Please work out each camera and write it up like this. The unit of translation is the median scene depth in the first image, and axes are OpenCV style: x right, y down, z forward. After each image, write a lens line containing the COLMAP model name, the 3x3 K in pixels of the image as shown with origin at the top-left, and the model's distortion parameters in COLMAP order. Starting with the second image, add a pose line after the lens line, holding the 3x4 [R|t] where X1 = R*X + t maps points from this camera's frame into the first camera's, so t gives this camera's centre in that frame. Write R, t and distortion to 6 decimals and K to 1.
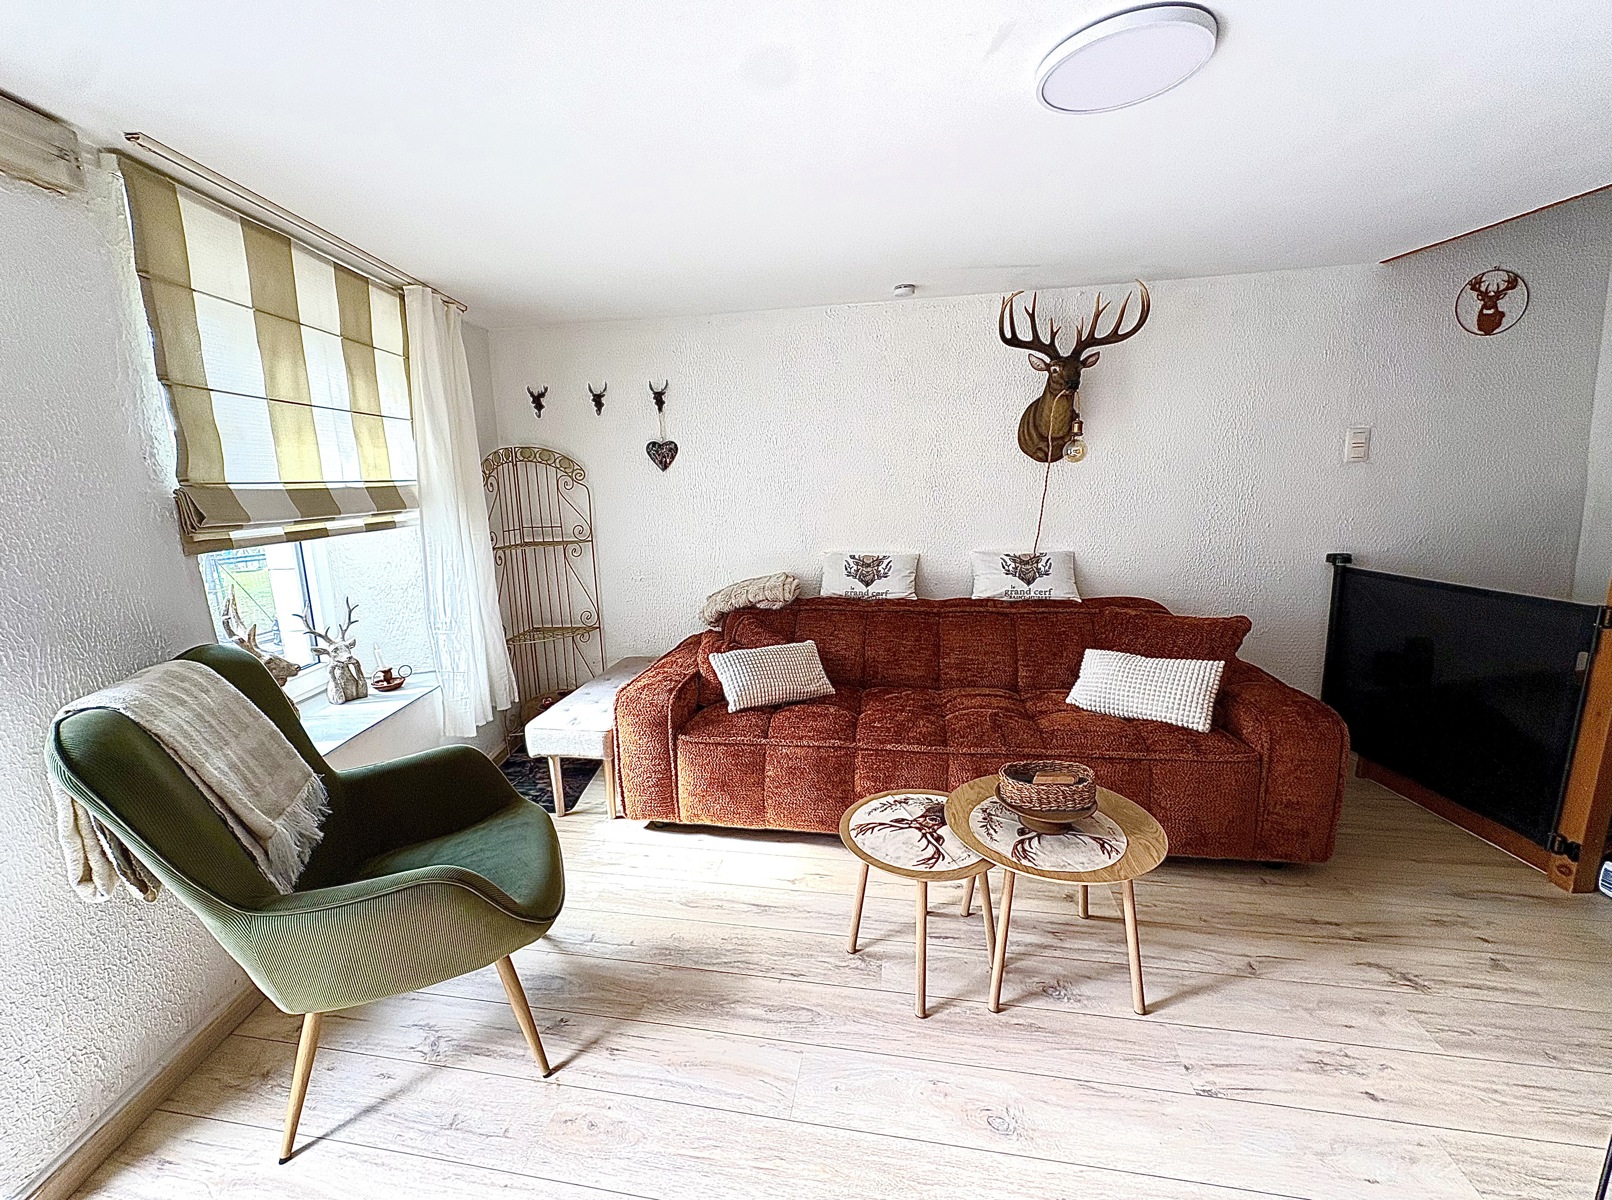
lens RADIAL K [[638.5, 0, 830.5], [0, 638.5, 596.6], [0, 0, 1]] dist [0.000679, 0.000490]
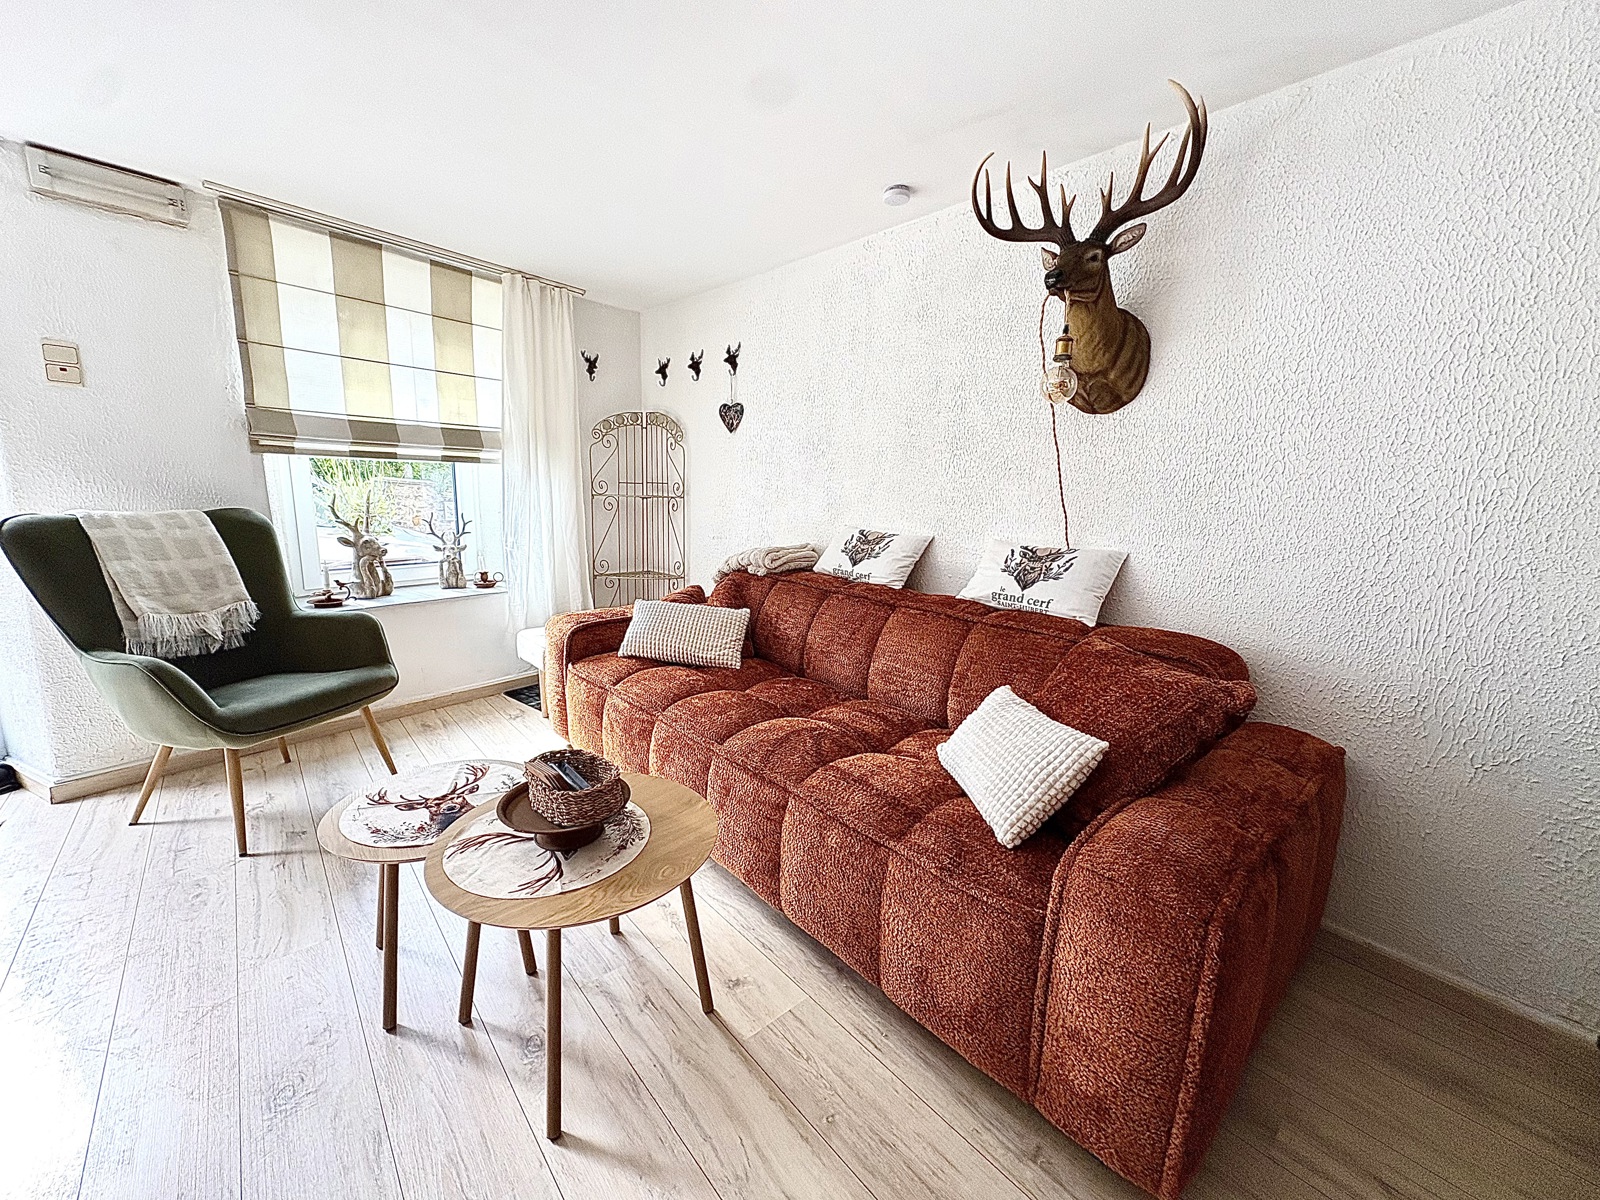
lens RADIAL K [[633.7, 0, 799.1], [0, 633.7, 600.6], [0, 0, 1]] dist [0.000679, 0.000490]
pose [[0.781166, 0.160917, -0.603230, 0.592976], [-0.161840, 0.985378, 0.053281, -0.003768], [0.602983, 0.056006, 0.795786, 0.335293]]
